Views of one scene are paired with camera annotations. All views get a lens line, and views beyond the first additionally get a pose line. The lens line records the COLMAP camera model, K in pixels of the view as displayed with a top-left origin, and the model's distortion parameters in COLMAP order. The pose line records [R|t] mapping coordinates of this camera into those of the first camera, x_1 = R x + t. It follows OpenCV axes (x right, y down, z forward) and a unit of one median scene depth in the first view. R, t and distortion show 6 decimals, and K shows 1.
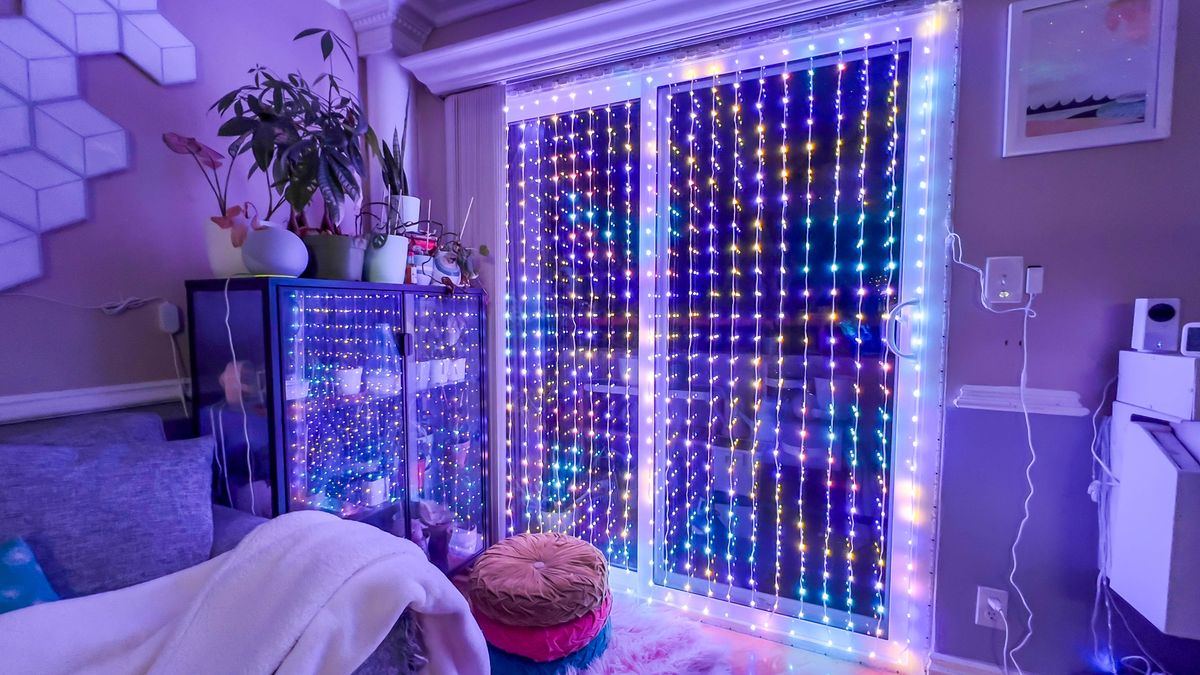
lens RADIAL K [[483.1, 0, 600.0], [0, 483.1, 337.5], [0, 0, 1]] dist [0.000584, -0.000074]
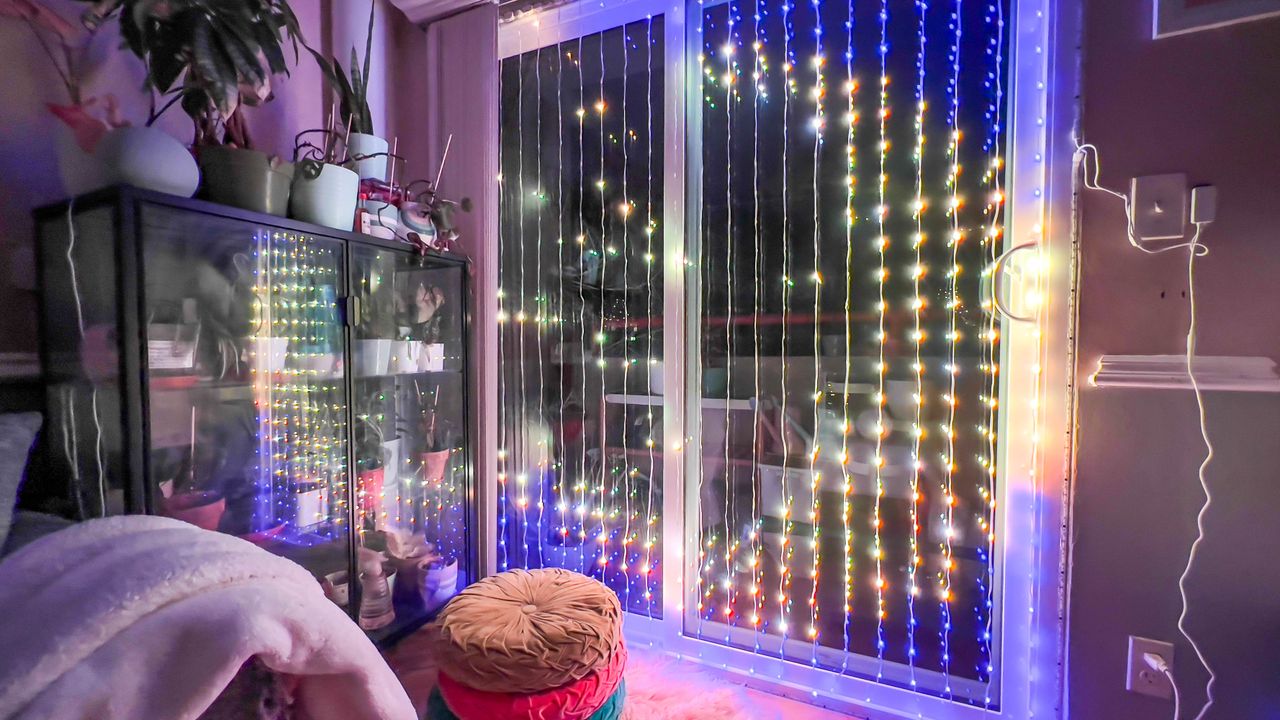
lens RADIAL K [[515.6, 0, 640.0], [0, 515.6, 360.0], [0, 0, 1]] dist [-0.000493, 0.000194]
pose [[0.999998, -0.000507, -0.001936, 0.053154], [0.000452, 0.999590, -0.028612, 0.117367], [0.001950, 0.028611, 0.999589, 0.205579]]
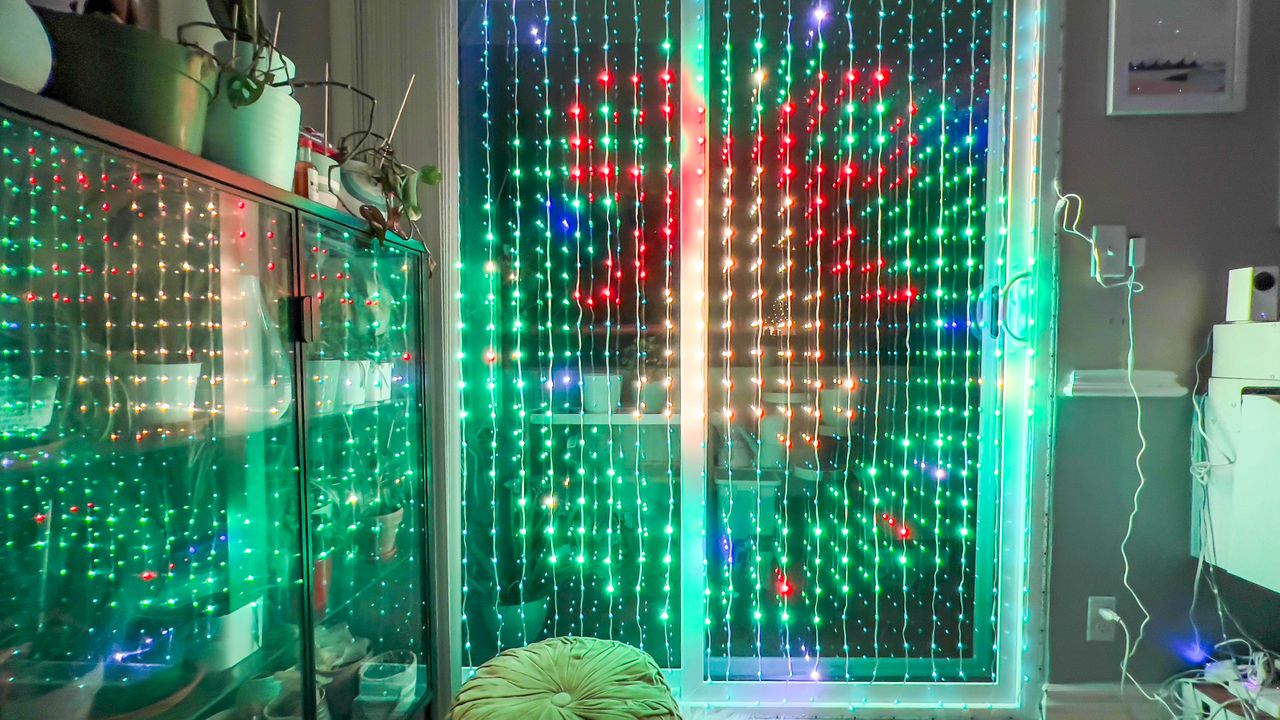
lens RADIAL K [[527.8, 0, 665.5], [0, 527.8, 368.8], [0, 0, 1]] dist [0.000239, 0.000140]
pose [[0.919214, -0.017299, 0.393377, -0.284063], [0.024794, 0.999595, -0.013979, 0.083705], [-0.392976, 0.022603, 0.919271, 0.376428]]
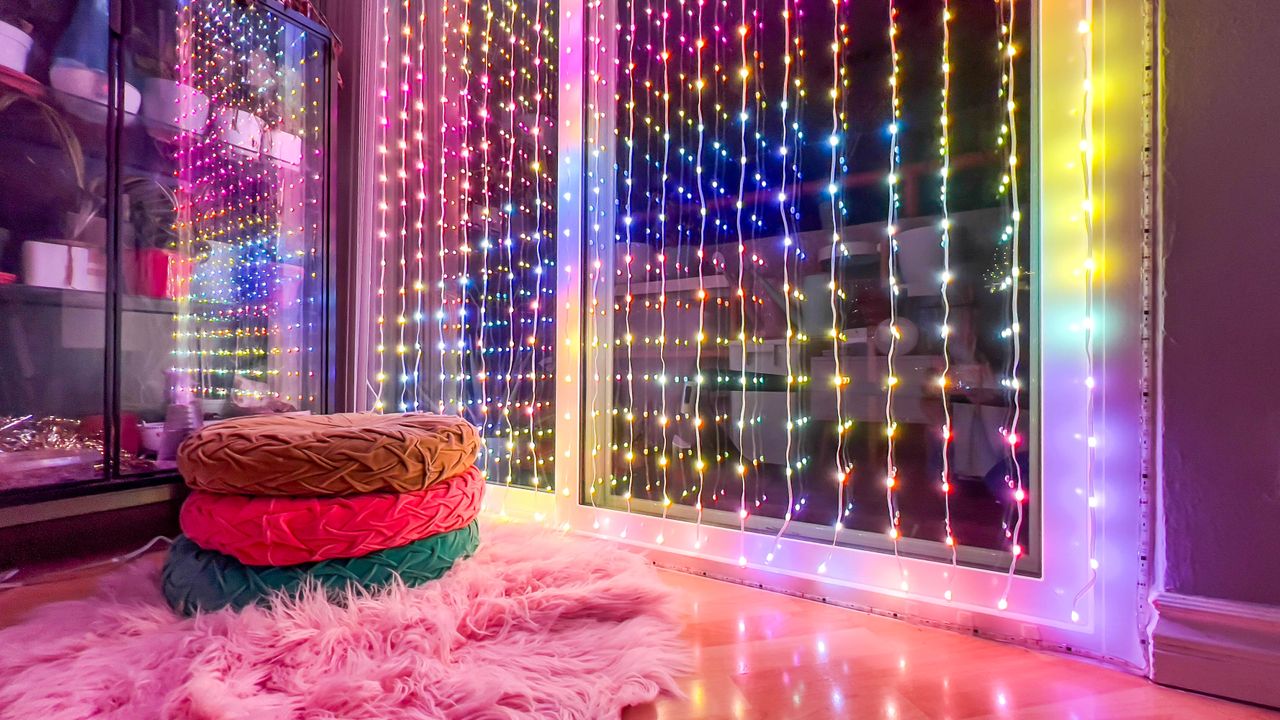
lens RADIAL K [[511.0, 0, 632.0], [0, 511.0, 368.3], [0, 0, 1]] dist [-0.001498, -0.000076]
pose [[0.994585, 0.006244, -0.103741, 0.282387], [-0.014015, 0.997134, -0.074343, 0.484778], [0.102979, 0.075394, 0.991822, 0.500275]]
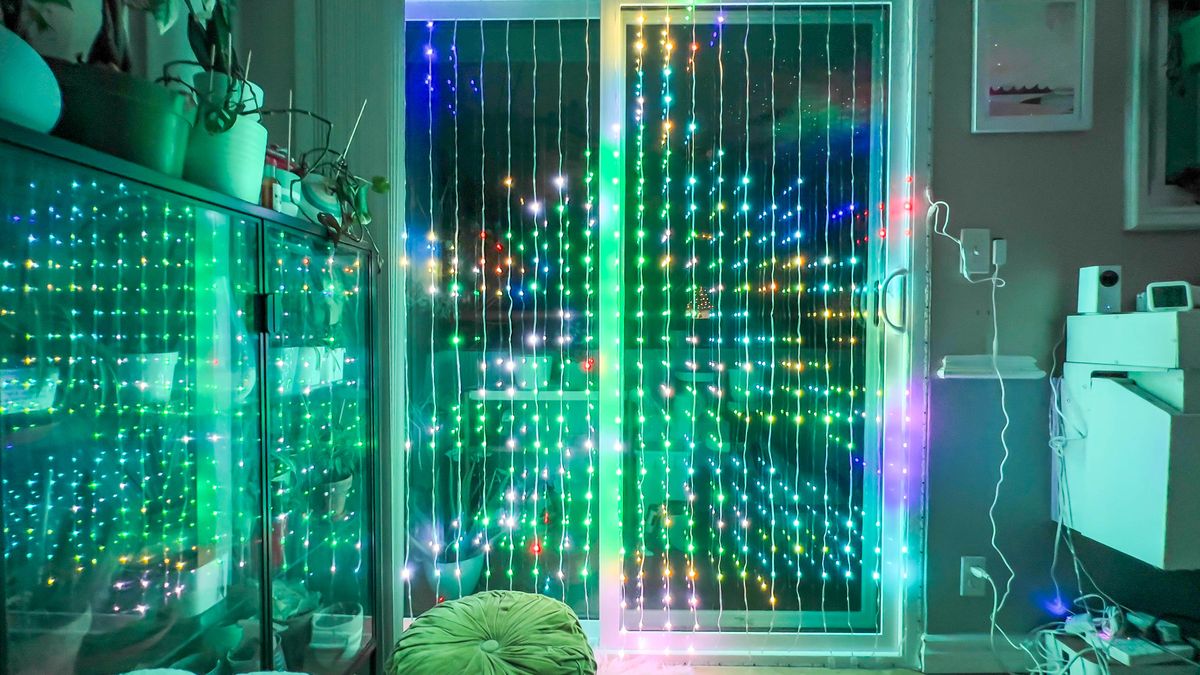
lens RADIAL K [[483.1, 0, 600.0], [0, 483.1, 337.5], [0, 0, 1]] dist [0.000584, -0.000074]
pose [[0.918919, -0.007317, 0.394378, -0.273817], [0.021660, 0.999255, -0.031929, 0.071947], [-0.393851, 0.037882, 0.918394, 0.333831]]
